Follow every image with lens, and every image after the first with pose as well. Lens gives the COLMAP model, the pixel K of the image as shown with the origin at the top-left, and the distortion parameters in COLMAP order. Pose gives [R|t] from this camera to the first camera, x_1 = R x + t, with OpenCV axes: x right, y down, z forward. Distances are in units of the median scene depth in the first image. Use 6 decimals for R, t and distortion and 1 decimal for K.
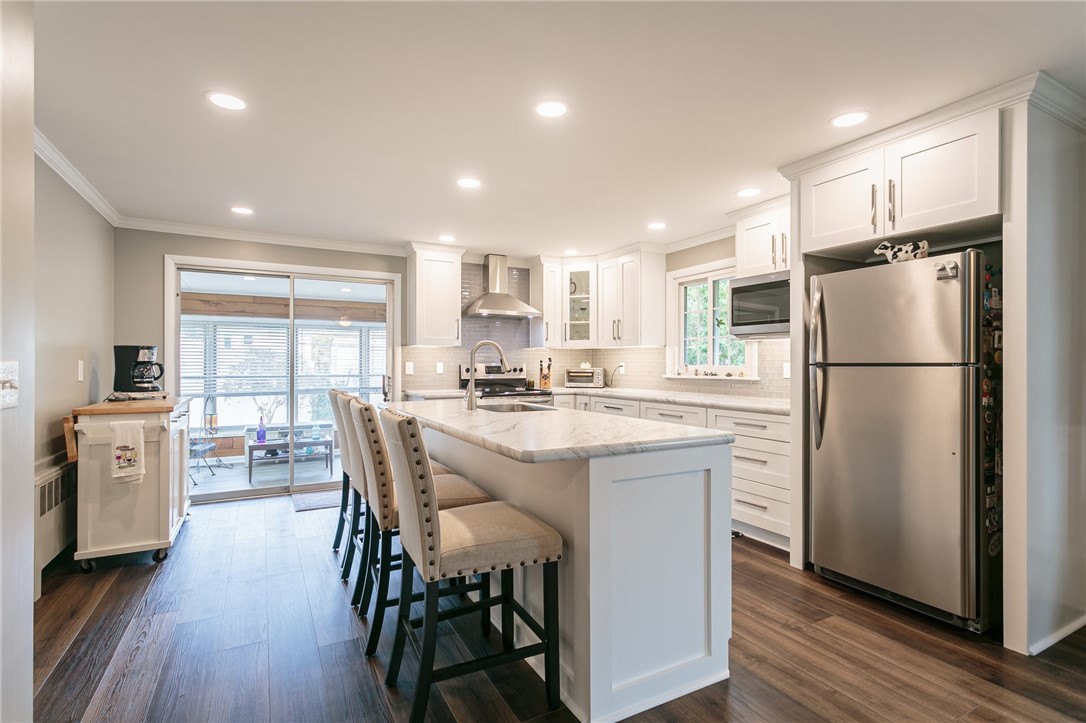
lens RADIAL K [[519.8, 0, 538.8], [0, 519.8, 362.4], [0, 0, 1]] dist [0.003545, -0.000162]
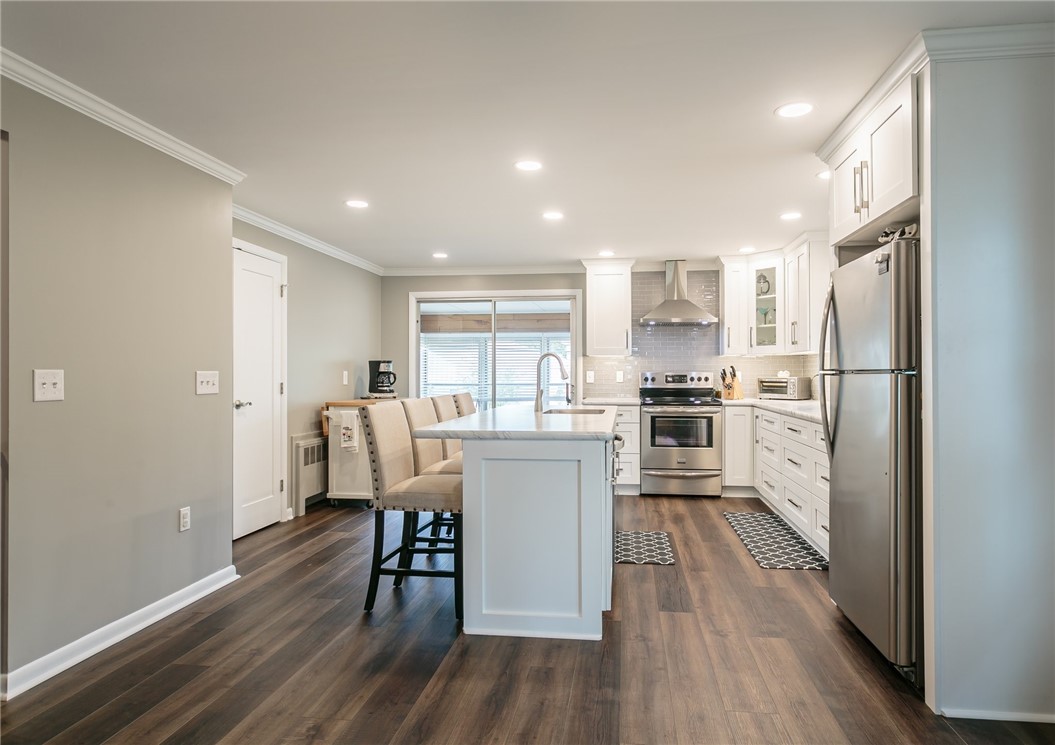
lens RADIAL K [[611.2, 0, 553.0], [0, 611.2, 370.2], [0, 0, 1]] dist [-0.000730, 0.001446]
pose [[0.820066, -0.005408, -0.572244, 0.479550], [0.004179, 0.999985, -0.003462, 0.001579], [0.572254, 0.000448, 0.820076, -0.081967]]
